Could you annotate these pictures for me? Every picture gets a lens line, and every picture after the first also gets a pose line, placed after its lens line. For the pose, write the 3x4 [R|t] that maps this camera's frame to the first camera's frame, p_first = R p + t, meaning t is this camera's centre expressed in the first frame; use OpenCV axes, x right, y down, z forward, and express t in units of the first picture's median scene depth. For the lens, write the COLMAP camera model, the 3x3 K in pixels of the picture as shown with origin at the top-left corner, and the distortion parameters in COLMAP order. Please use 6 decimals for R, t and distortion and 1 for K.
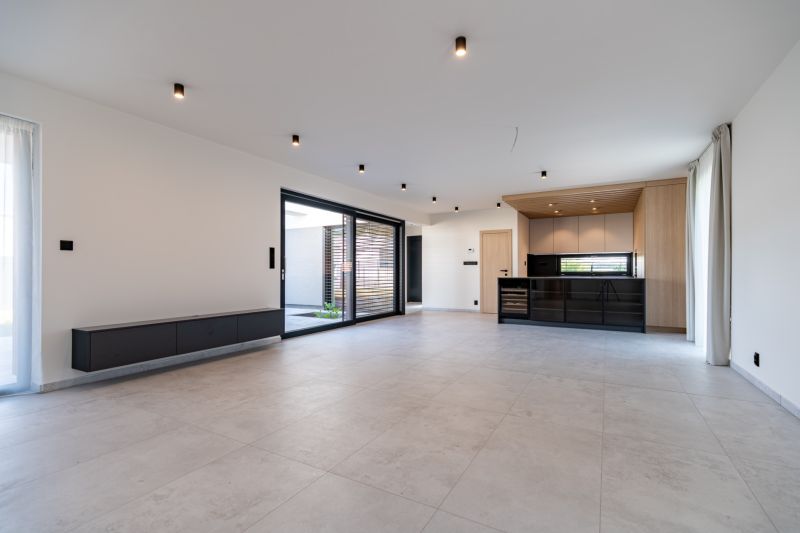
lens RADIAL K [[362.5, 0, 403.2], [0, 362.5, 270.1], [0, 0, 1]] dist [0.003894, -0.001055]
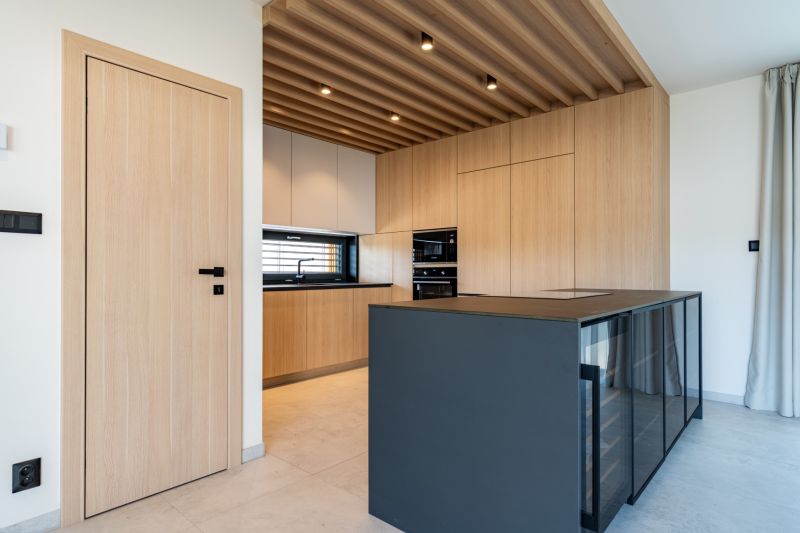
lens RADIAL K [[438.9, 0, 402.6], [0, 438.9, 268.9], [0, 0, 1]] dist [-0.003474, 0.000167]
pose [[0.214789, 0.008207, 0.976626, 0.052938], [-0.006217, 0.999956, -0.007036, 0.001171], [-0.976641, -0.004560, 0.214830, 0.847585]]
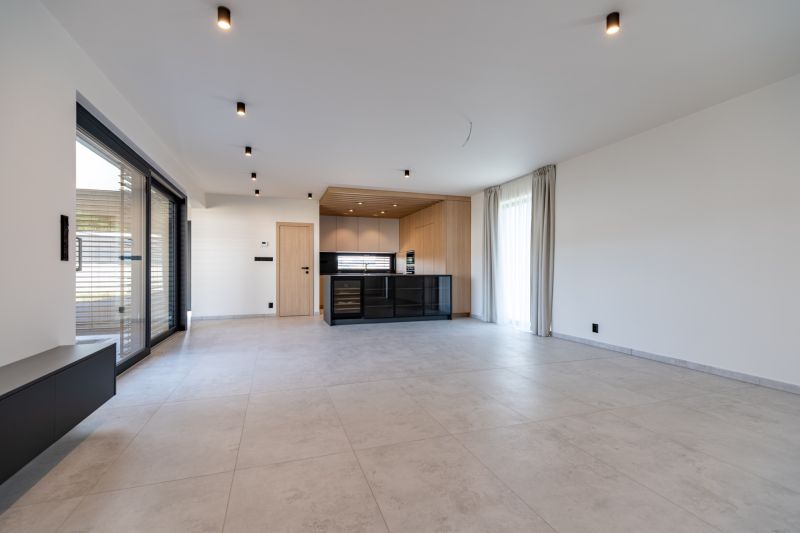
lens RADIAL K [[362.5, 0, 397.4], [0, 362.5, 270.5], [0, 0, 1]] dist [0.003894, -0.001055]
pose [[0.675618, -0.000130, 0.737252, -0.241855], [-0.004938, 0.999977, 0.004701, 0.002352], [-0.737235, -0.006816, 0.675602, 0.213673]]
